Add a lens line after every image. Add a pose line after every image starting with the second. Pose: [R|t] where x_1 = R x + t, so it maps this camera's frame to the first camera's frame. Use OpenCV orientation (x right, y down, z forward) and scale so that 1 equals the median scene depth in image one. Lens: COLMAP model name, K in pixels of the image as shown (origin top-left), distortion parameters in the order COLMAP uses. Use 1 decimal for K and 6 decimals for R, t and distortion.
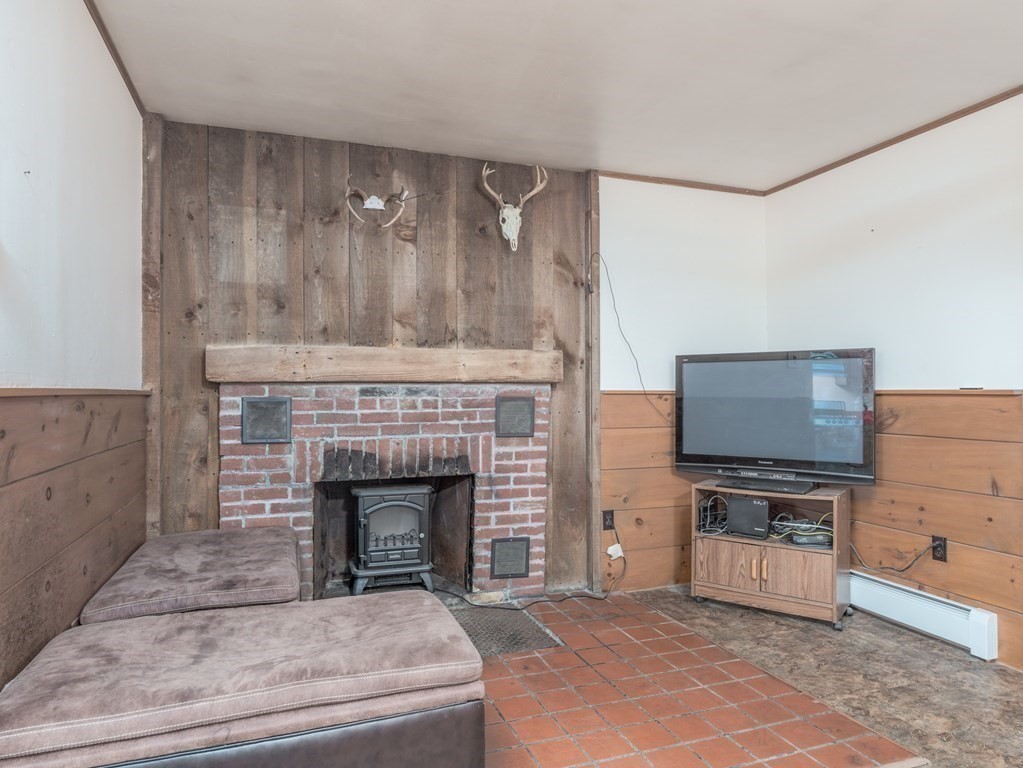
lens RADIAL K [[655.5, 0, 511.5], [0, 655.5, 384.0], [0, 0, 1]] dist [-0.001066, 0.000128]
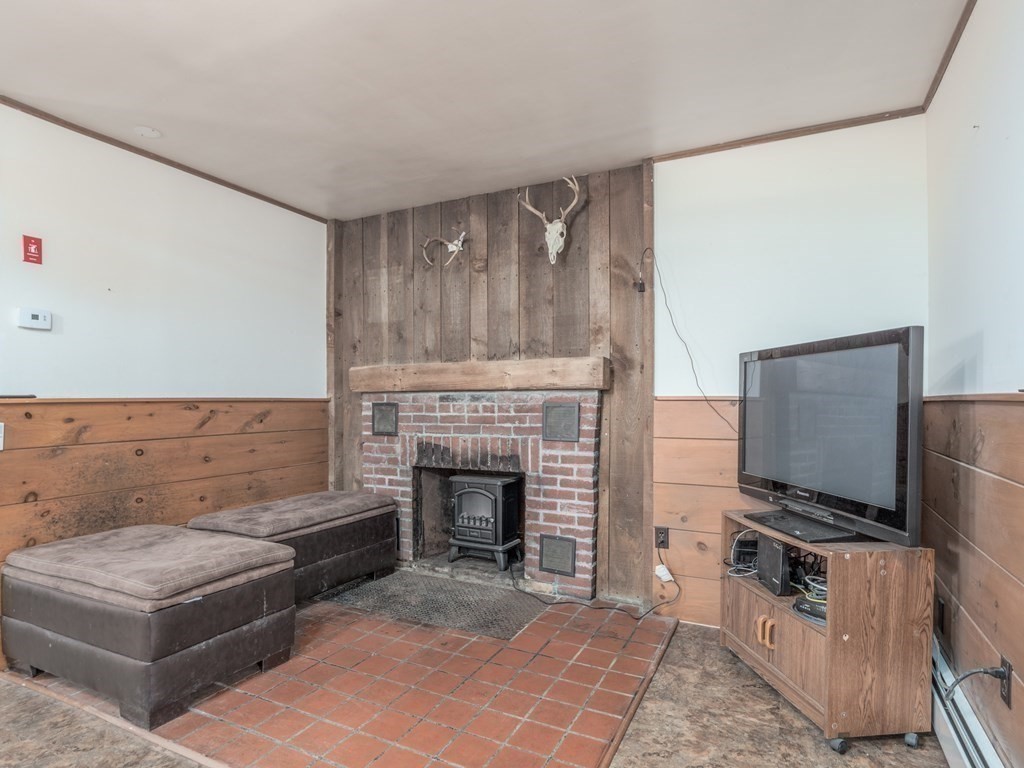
lens RADIAL K [[566.8, 0, 509.8], [0, 566.8, 400.5], [0, 0, 1]] dist [-0.002705, -0.000687]
pose [[0.685256, 0.000939, -0.728302, 0.622665], [0.011592, 0.999858, 0.012196, 0.003753], [0.728210, -0.016800, 0.685148, 0.326529]]
